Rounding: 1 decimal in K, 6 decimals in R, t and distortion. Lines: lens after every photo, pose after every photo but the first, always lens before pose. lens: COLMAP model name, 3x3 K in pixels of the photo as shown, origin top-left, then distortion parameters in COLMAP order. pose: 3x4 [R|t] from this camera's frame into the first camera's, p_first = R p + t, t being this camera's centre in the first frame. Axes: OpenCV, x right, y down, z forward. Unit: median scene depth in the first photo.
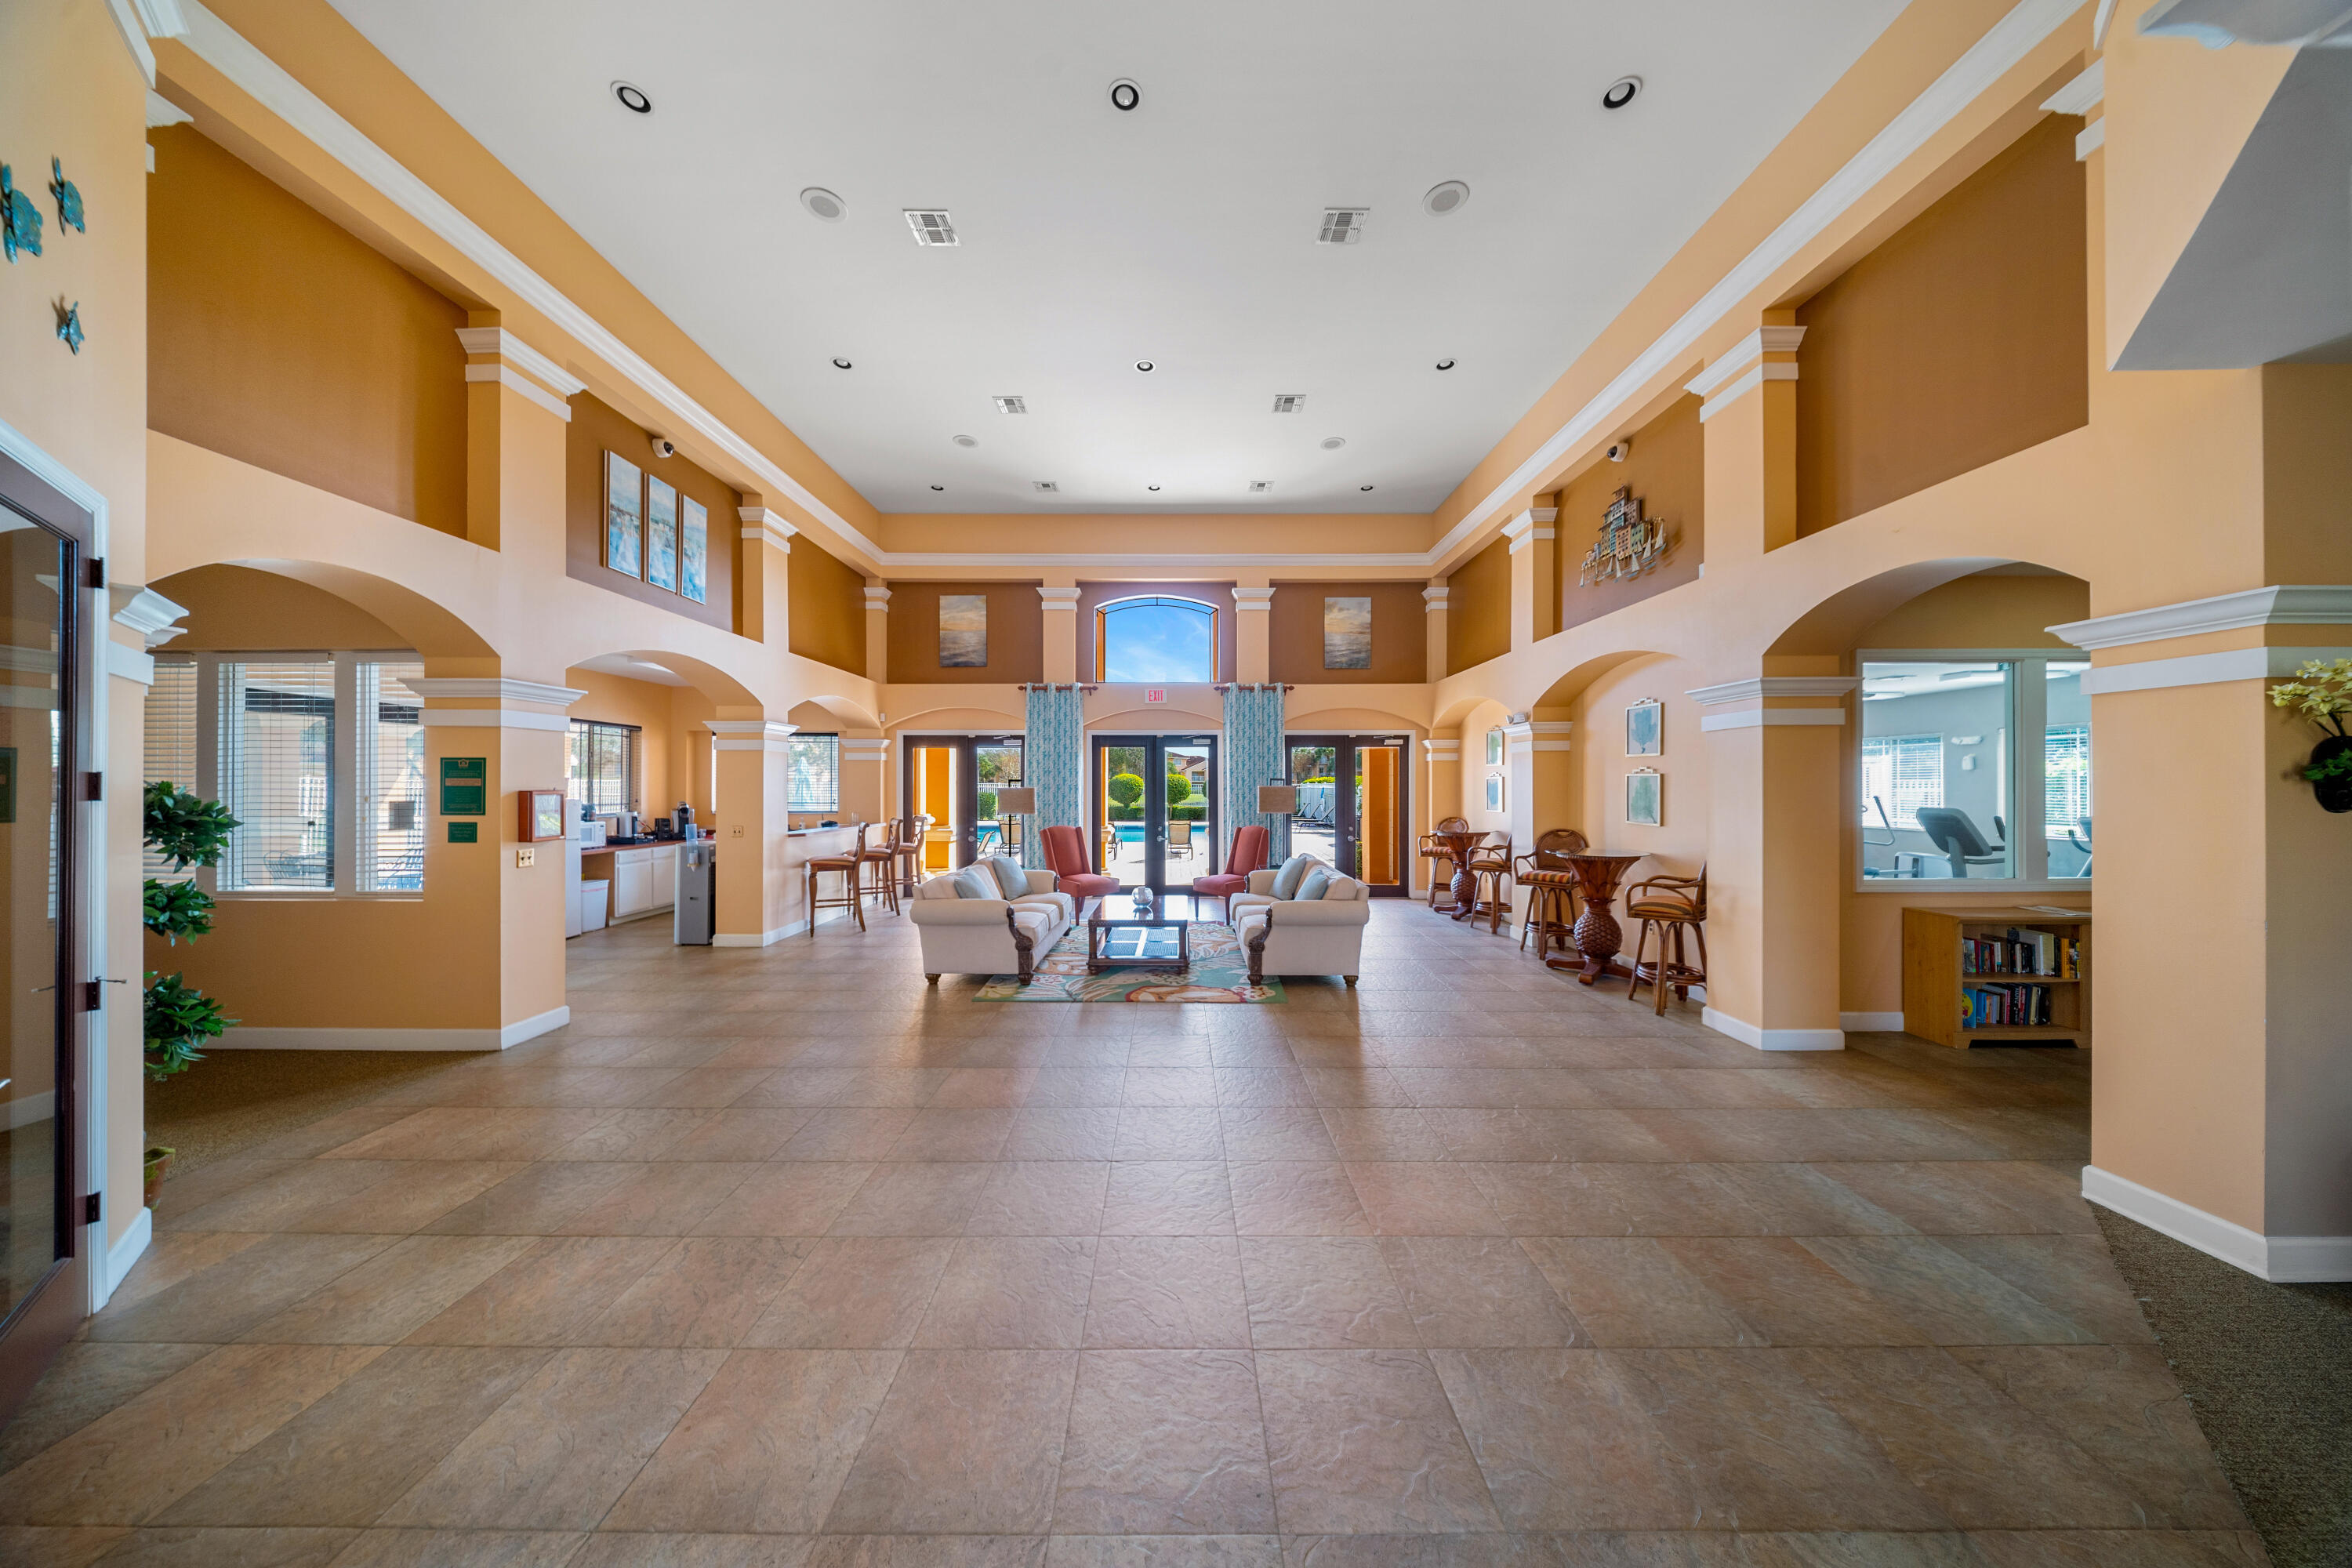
lens RADIAL K [[692.6, 0, 1171.0], [0, 692.6, 786.5], [0, 0, 1]] dist [-0.005880, -0.000076]
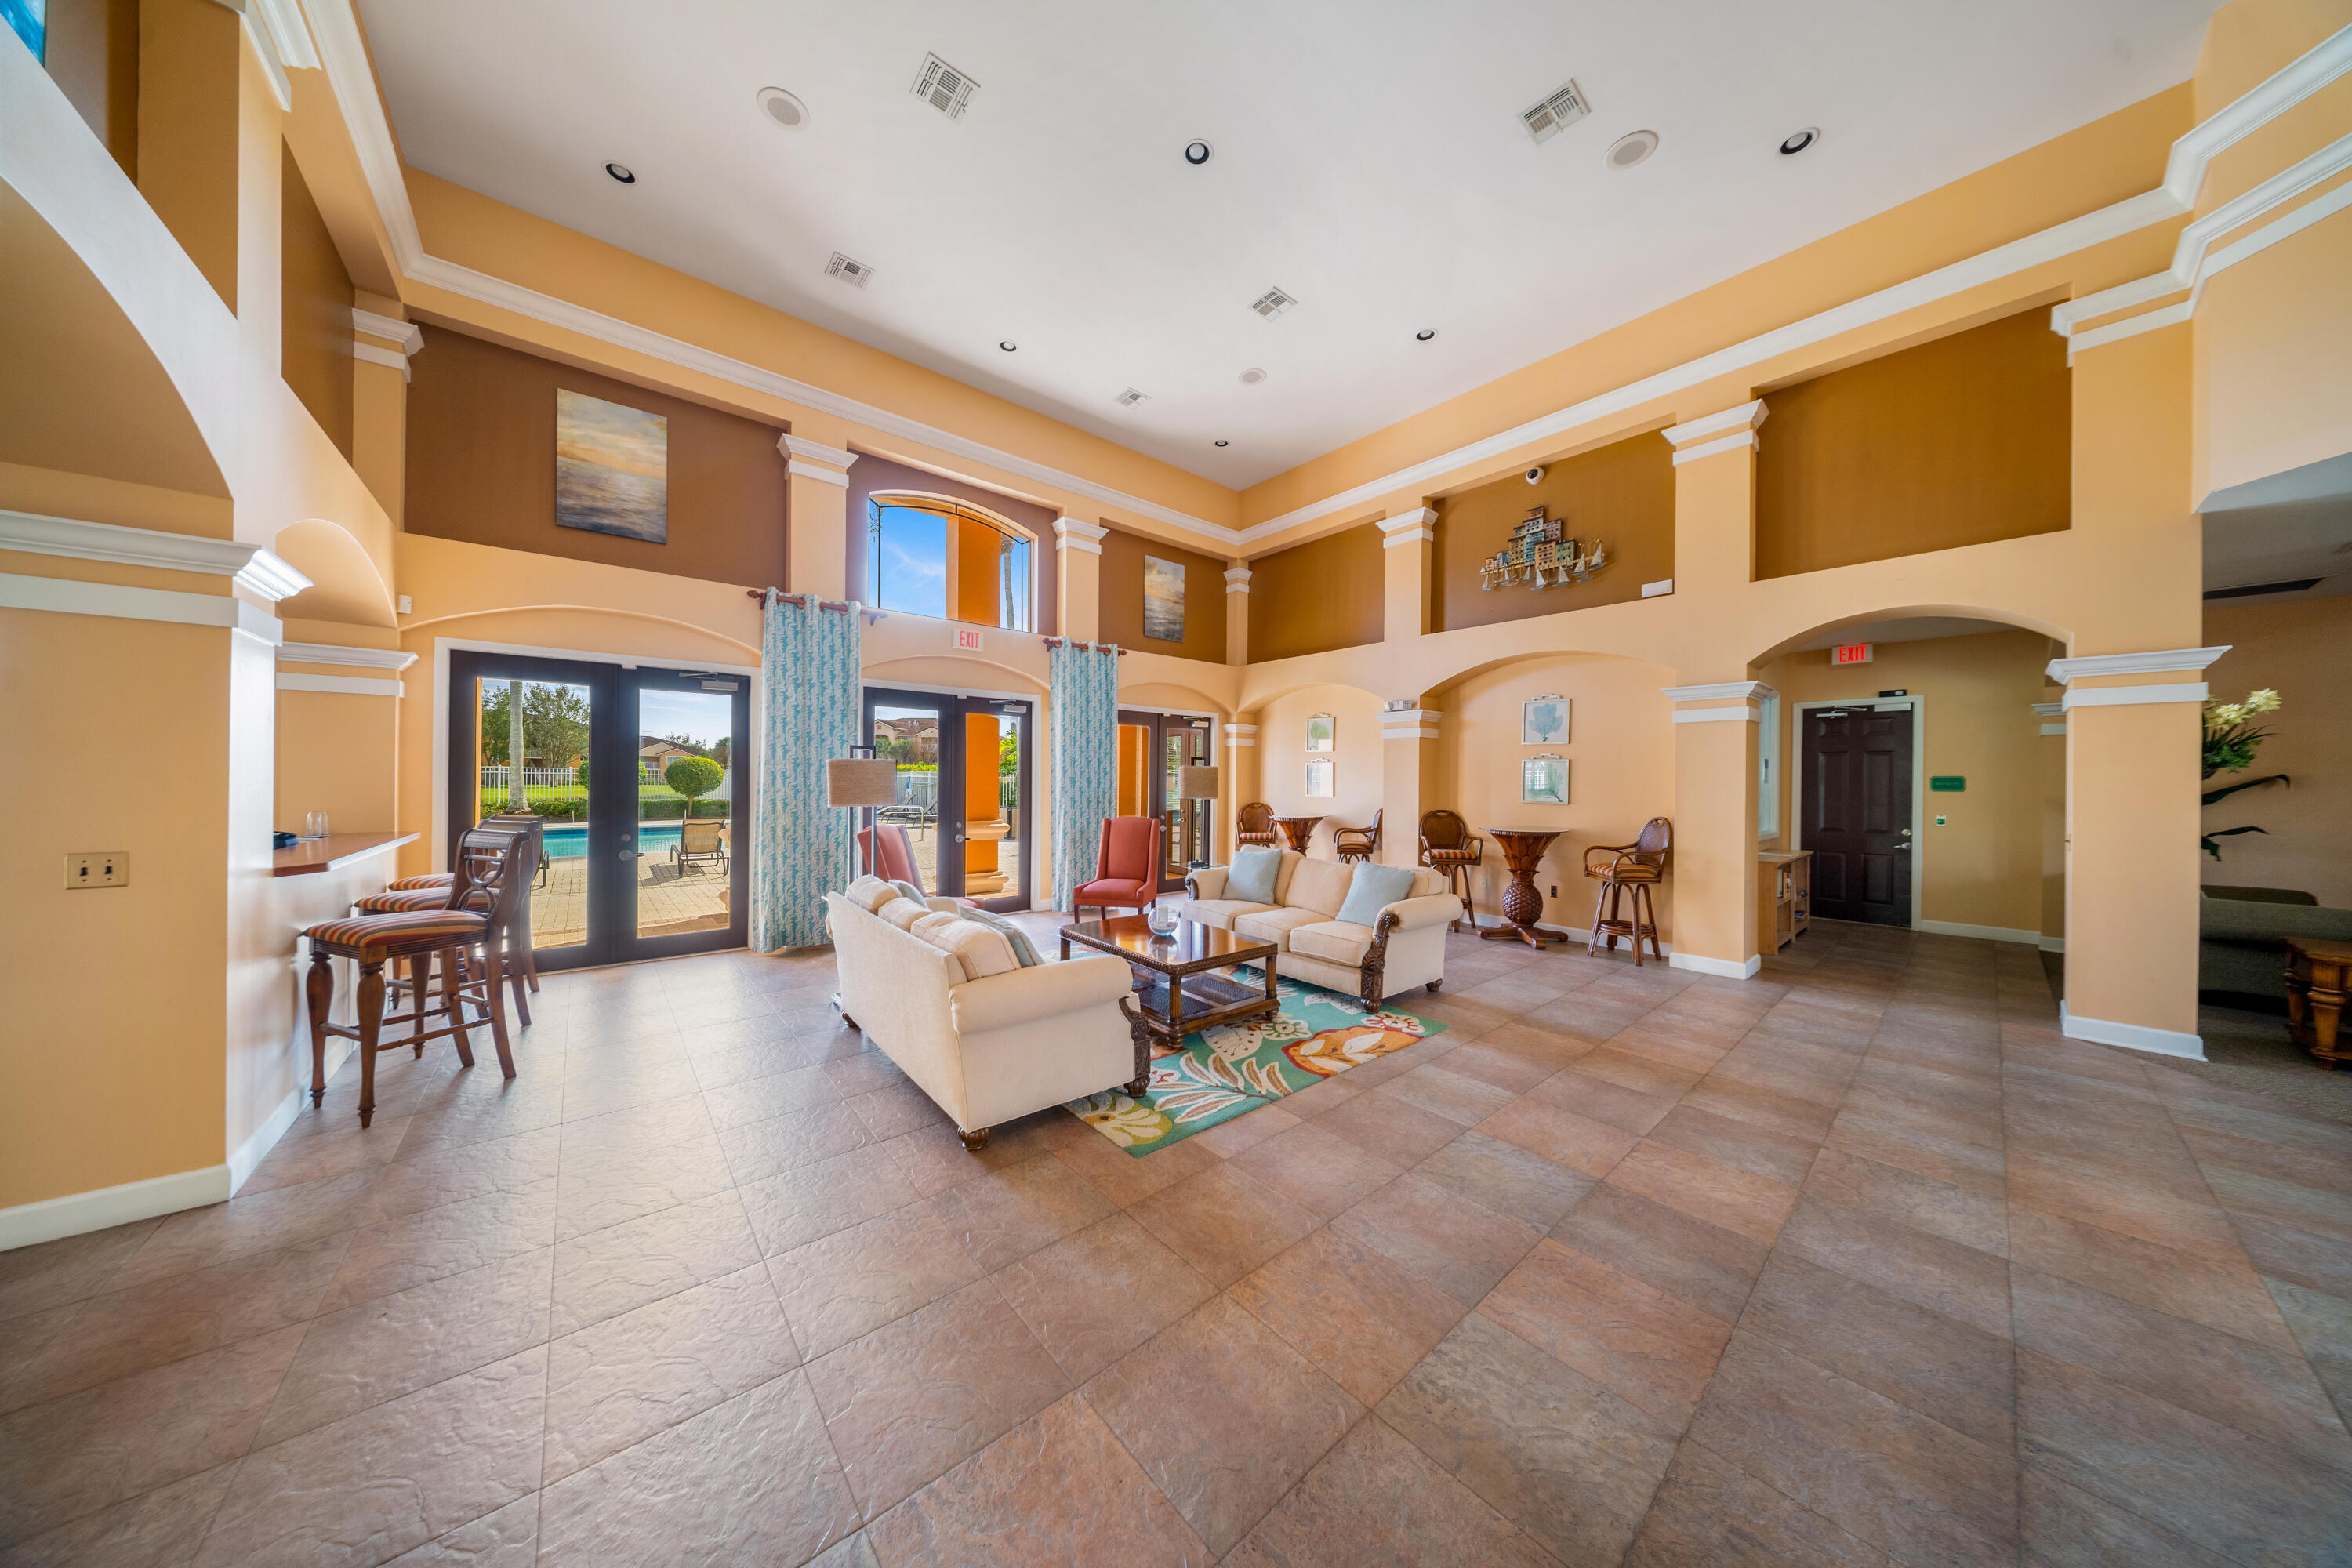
lens RADIAL K [[692.6, 0, 1175.8], [0, 692.6, 783.7], [0, 0, 1]] dist [-0.005880, -0.000076]
pose [[0.760458, 0.005796, 0.649361, -0.328903], [-0.009571, 0.999952, 0.002283, 0.015002], [-0.649316, -0.007951, 0.760477, 0.319632]]
